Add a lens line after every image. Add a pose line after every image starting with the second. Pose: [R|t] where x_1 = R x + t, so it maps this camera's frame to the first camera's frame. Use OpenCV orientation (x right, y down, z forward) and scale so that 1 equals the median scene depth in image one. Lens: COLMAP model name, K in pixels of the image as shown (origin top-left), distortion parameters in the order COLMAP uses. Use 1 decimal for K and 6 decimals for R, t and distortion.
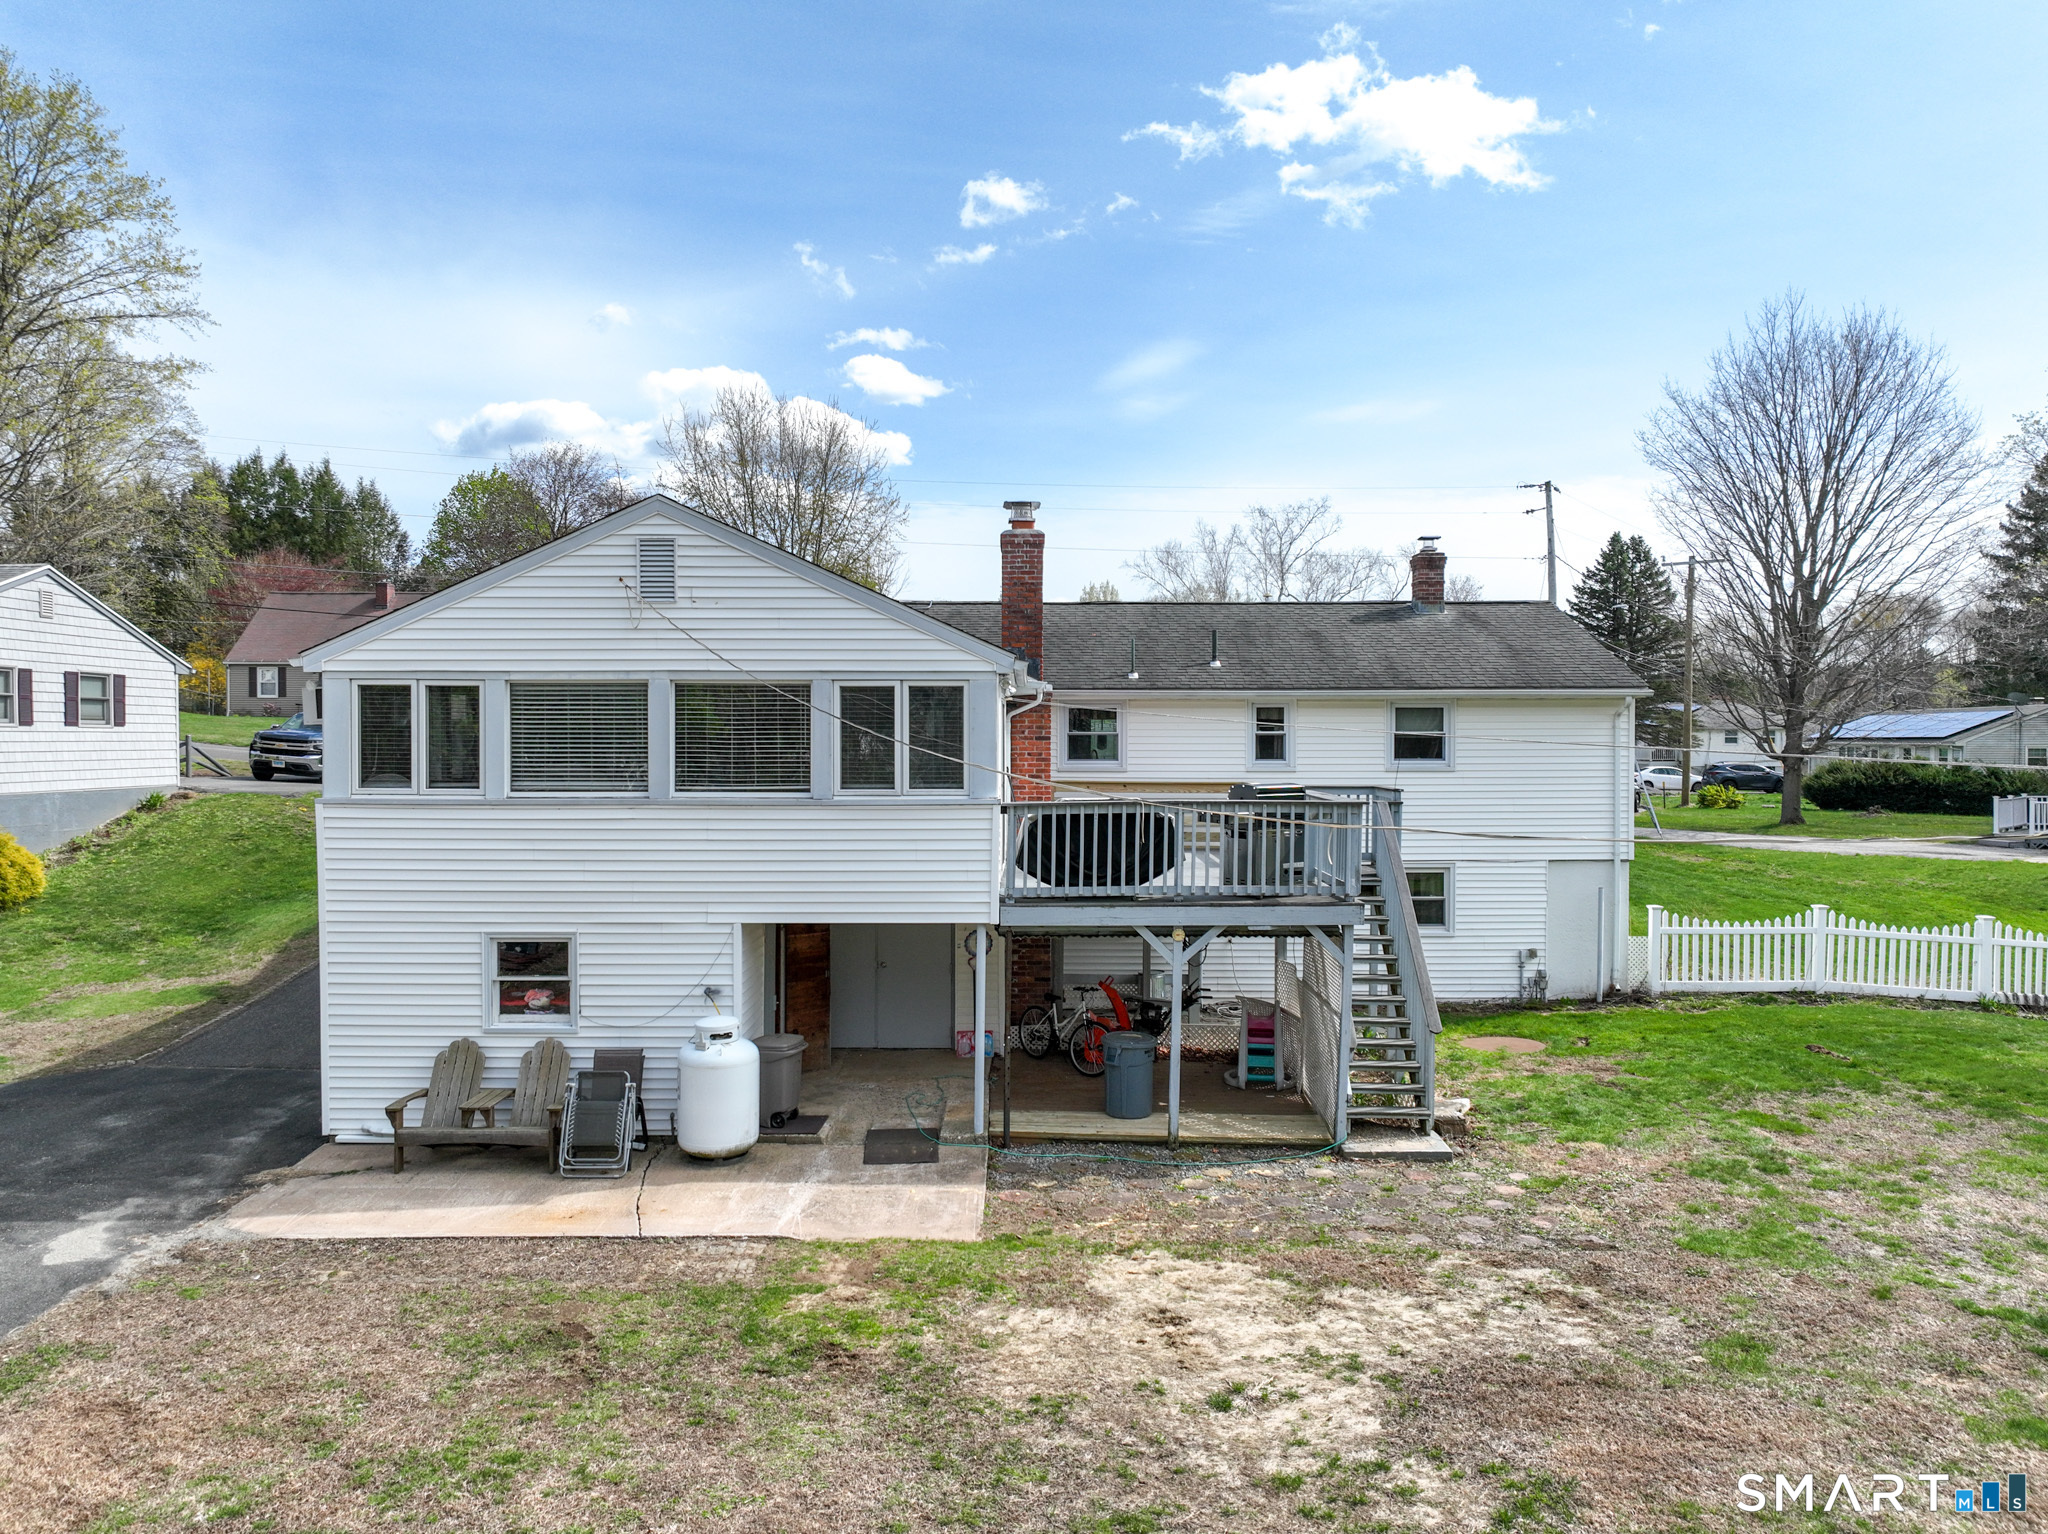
lens RADIAL K [[1441.4, 0, 1024.0], [0, 1441.4, 767.0], [0, 0, 1]] dist [0.006478, -0.000484]
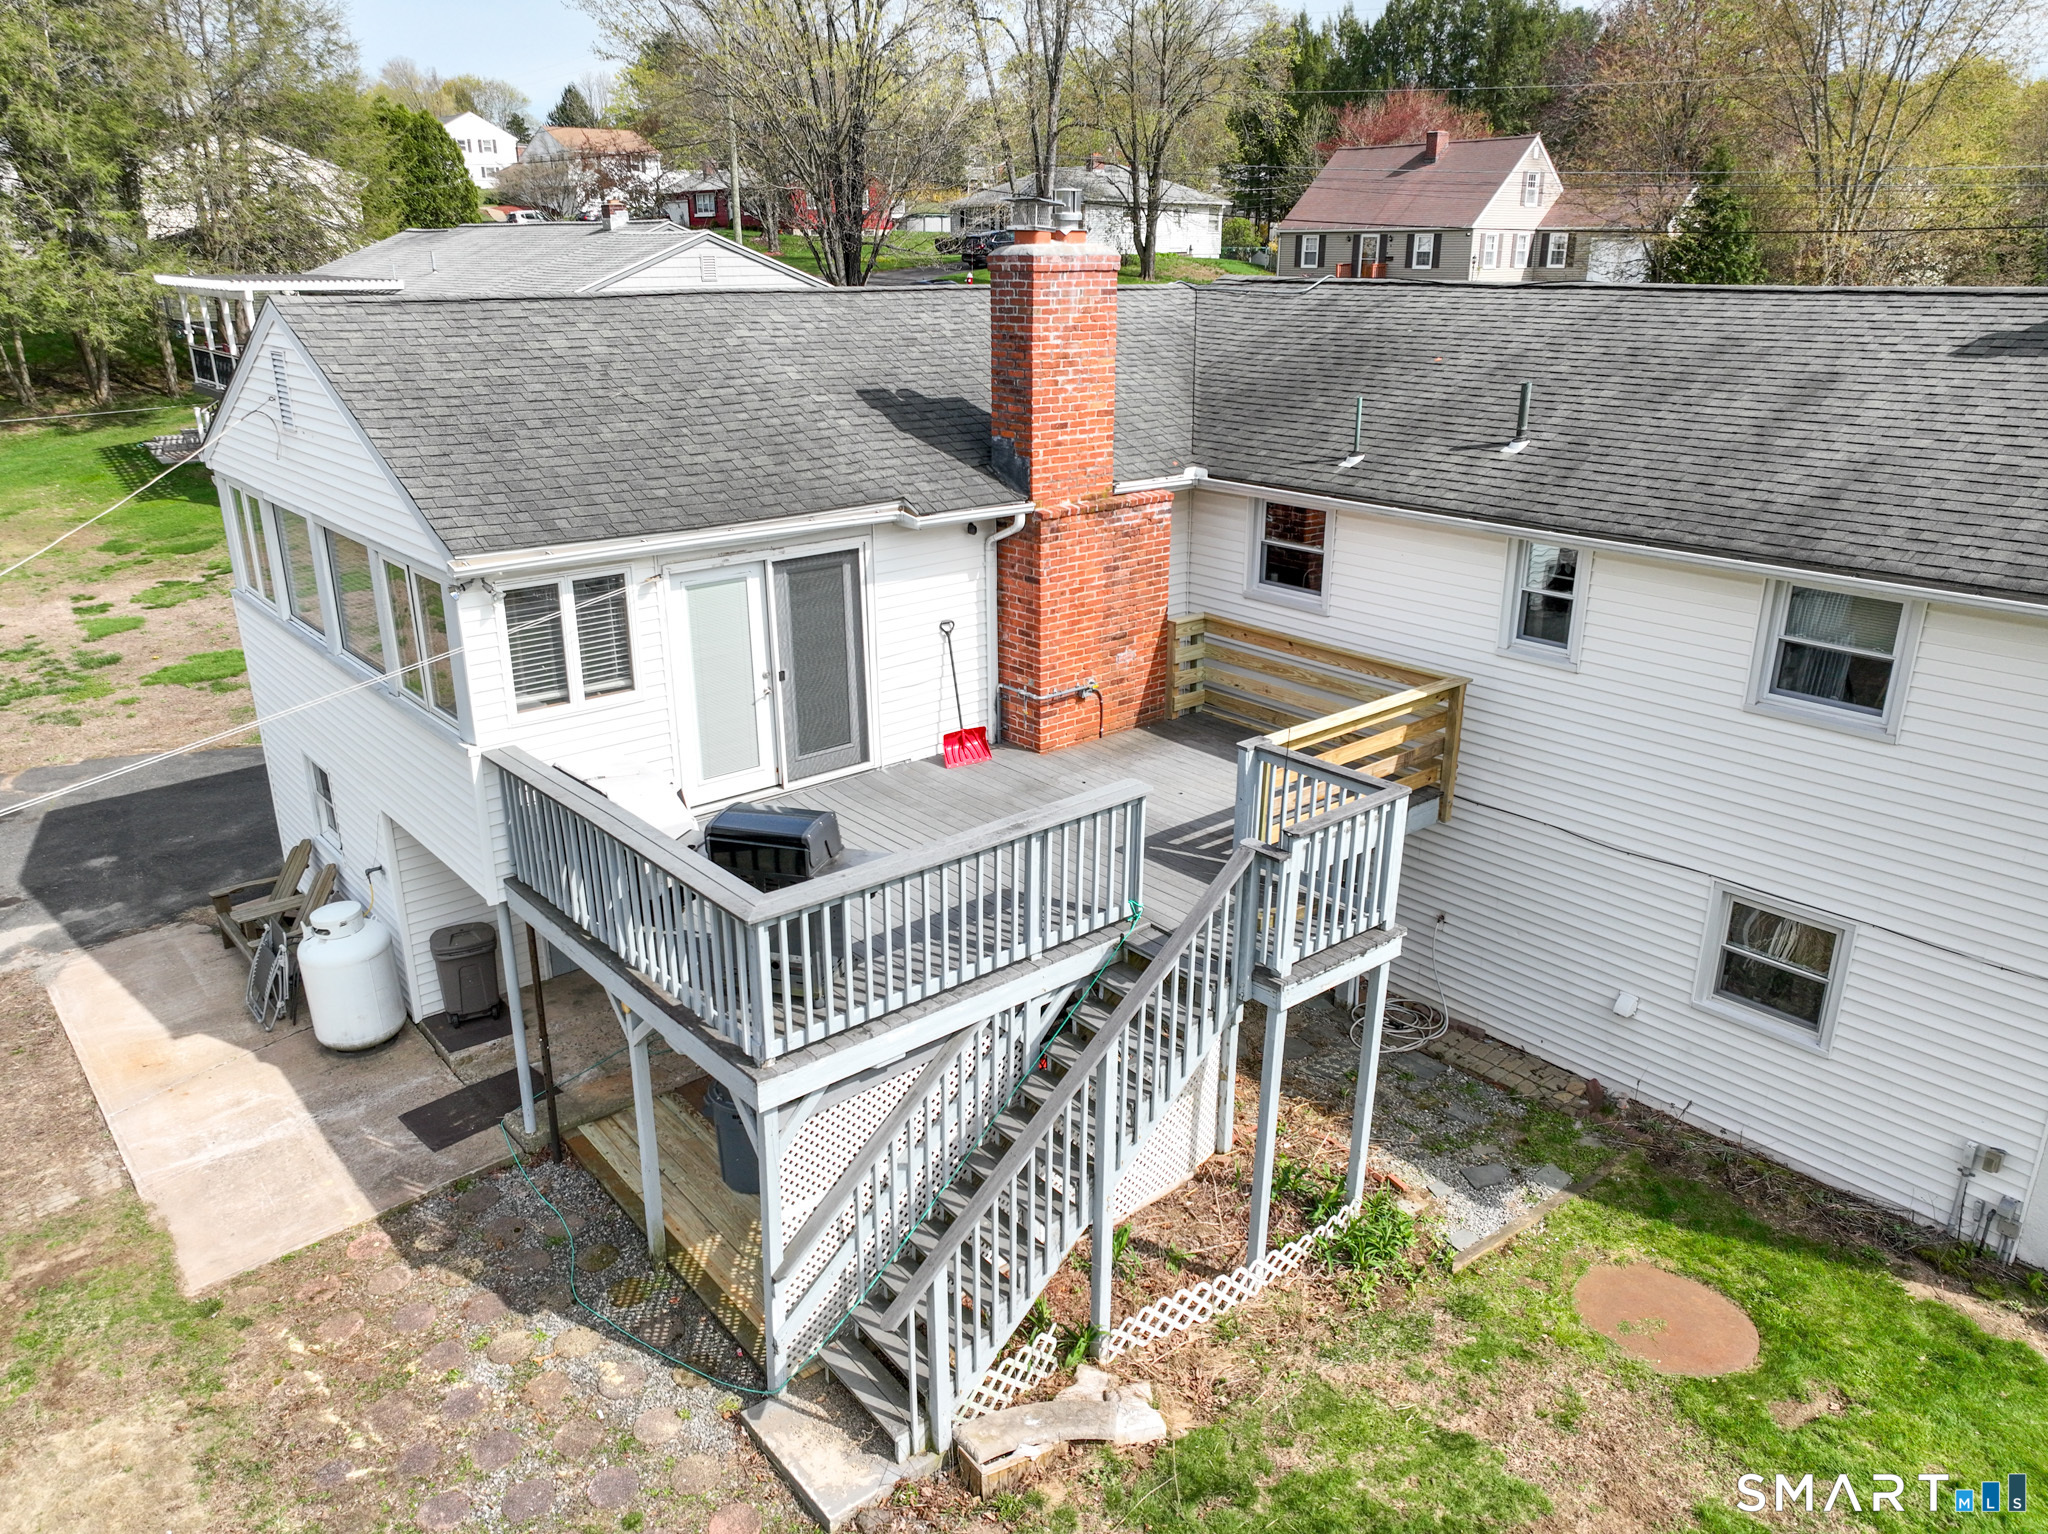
lens RADIAL K [[1441.4, 0, 1024.0], [0, 1441.4, 767.0], [0, 0, 1]] dist [0.006478, -0.000484]
pose [[0.653392, 0.248019, -0.715238, 0.677451], [-0.017209, 0.949430, 0.313507, -0.194129], [0.756824, -0.192535, 0.624618, 0.759399]]
